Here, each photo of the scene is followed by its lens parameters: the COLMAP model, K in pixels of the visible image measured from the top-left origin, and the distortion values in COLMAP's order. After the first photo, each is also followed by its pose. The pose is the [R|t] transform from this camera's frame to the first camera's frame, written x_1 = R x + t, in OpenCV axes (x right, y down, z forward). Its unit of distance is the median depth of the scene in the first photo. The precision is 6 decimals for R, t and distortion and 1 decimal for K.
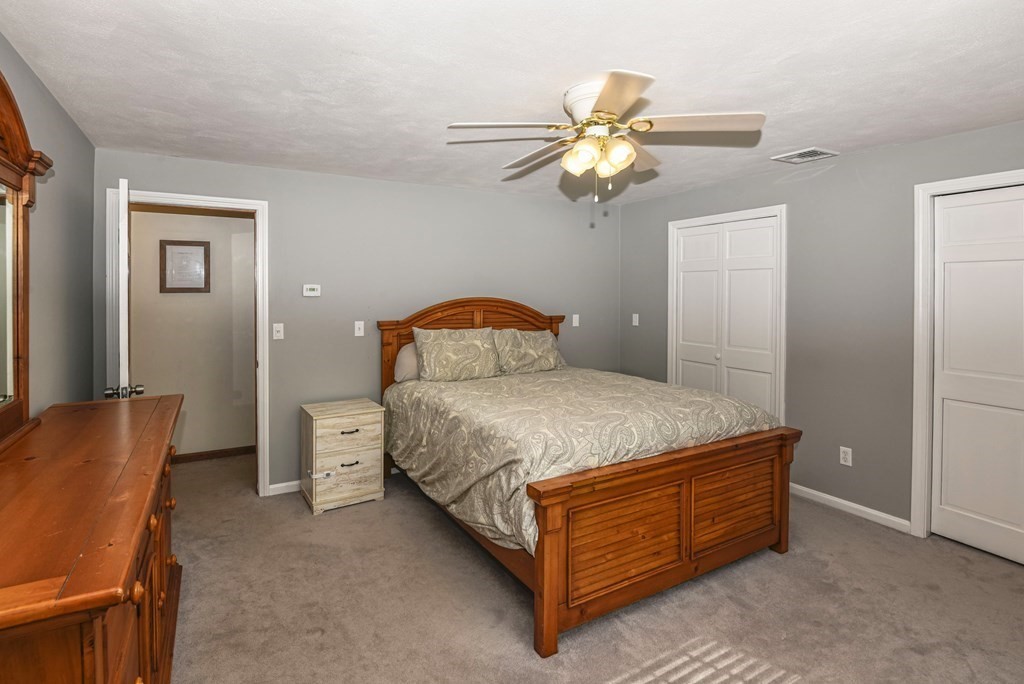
lens RADIAL K [[512.0, 0, 510.8], [0, 512.0, 287.5], [0, 0, 1]] dist [-0.020753, -0.001287]
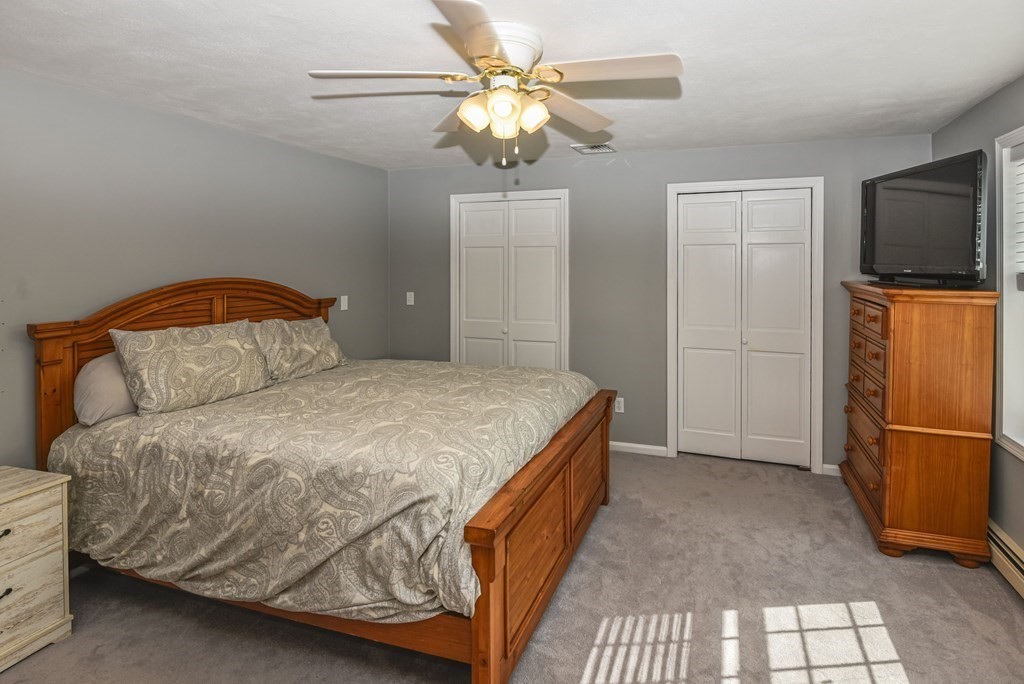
lens RADIAL K [[499.0, 0, 527.9], [0, 499.0, 260.6], [0, 0, 1]] dist [-0.012875, -0.001347]
pose [[0.727430, 0.000130, 0.686182, -0.273836], [-0.001265, 0.999999, 0.001152, -0.007314], [-0.686181, -0.001707, 0.727429, 0.268427]]
